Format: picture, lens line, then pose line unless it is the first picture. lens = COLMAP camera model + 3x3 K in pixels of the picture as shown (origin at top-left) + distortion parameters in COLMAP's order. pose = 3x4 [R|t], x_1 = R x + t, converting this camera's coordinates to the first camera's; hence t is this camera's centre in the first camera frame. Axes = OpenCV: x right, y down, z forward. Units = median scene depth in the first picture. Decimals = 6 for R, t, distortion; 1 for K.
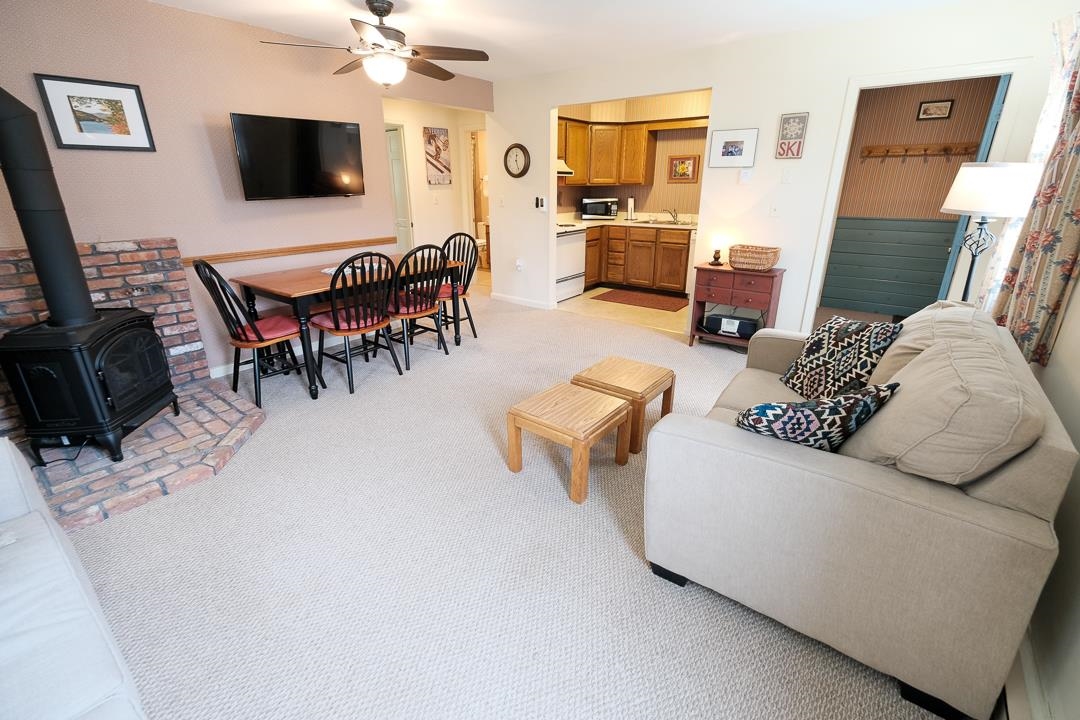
lens RADIAL K [[473.0, 0, 532.7], [0, 473.0, 349.8], [0, 0, 1]] dist [0.002560, 0.000479]
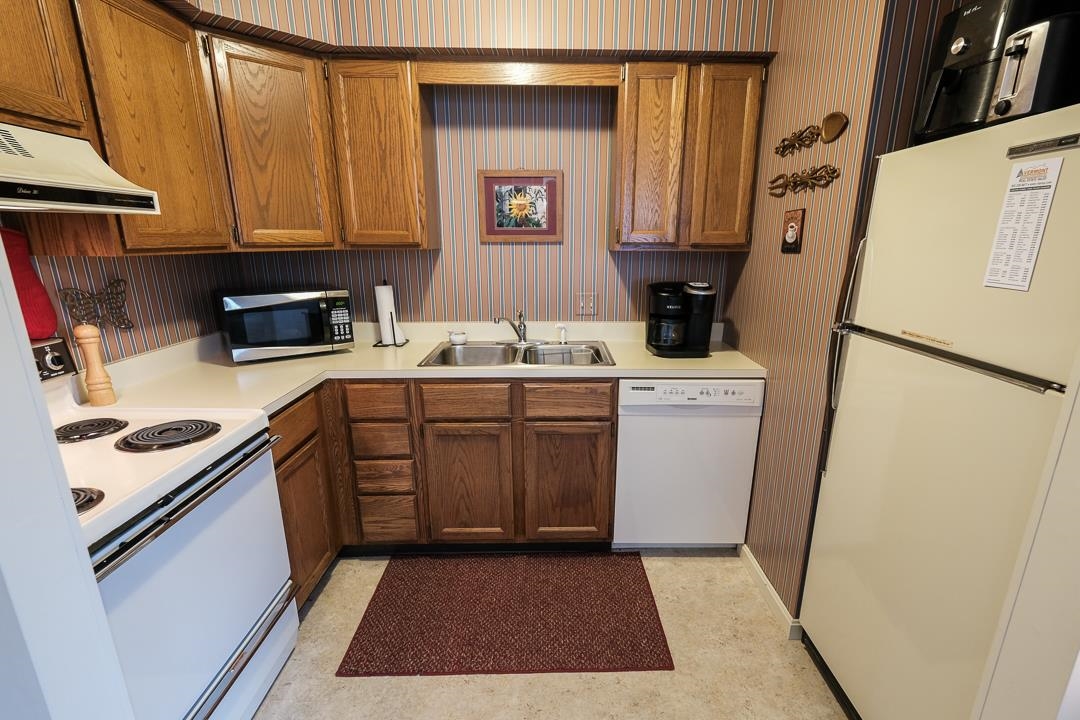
lens RADIAL K [[541.5, 0, 567.6], [0, 541.5, 389.5], [0, 0, 1]] dist [0.001035, -0.000628]
pose [[0.774144, -0.166611, 0.610690, 0.060186], [0.201750, 0.979370, 0.011446, -0.233472], [-0.599999, 0.114346, 0.791787, 0.642562]]
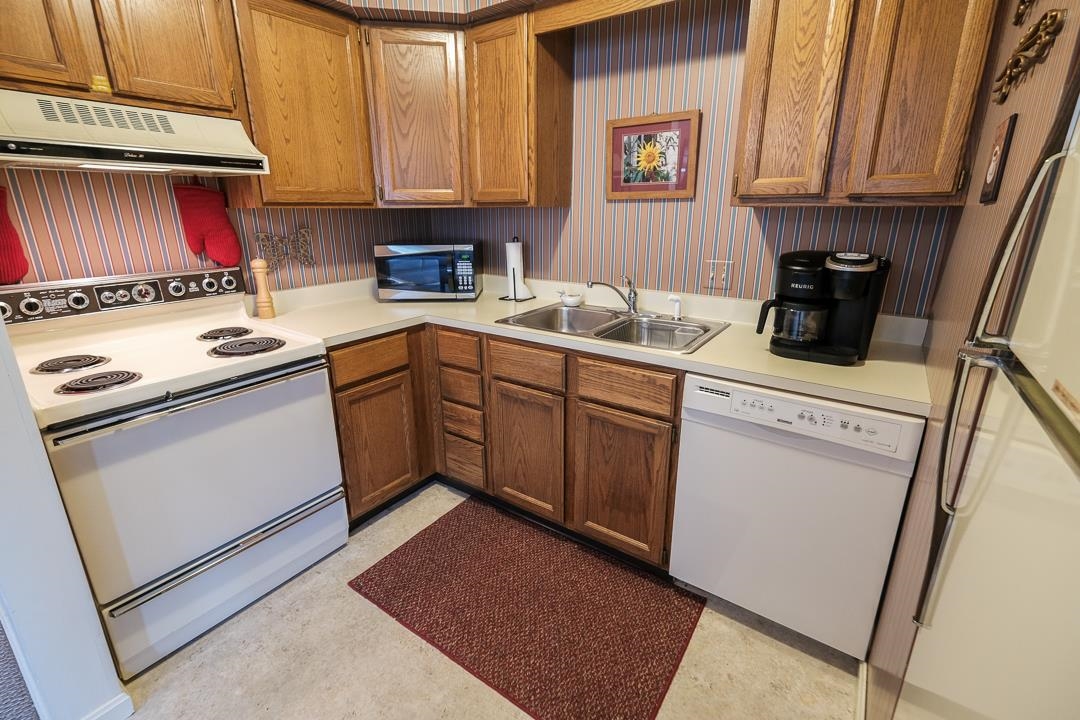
lens RADIAL K [[489.2, 0, 533.4], [0, 489.2, 347.4], [0, 0, 1]] dist [-0.001052, -0.000435]
pose [[0.999362, -0.009577, 0.034409, 0.219307], [0.011492, 0.998371, -0.055890, -0.229035], [-0.033818, 0.056250, 0.997844, 0.659223]]
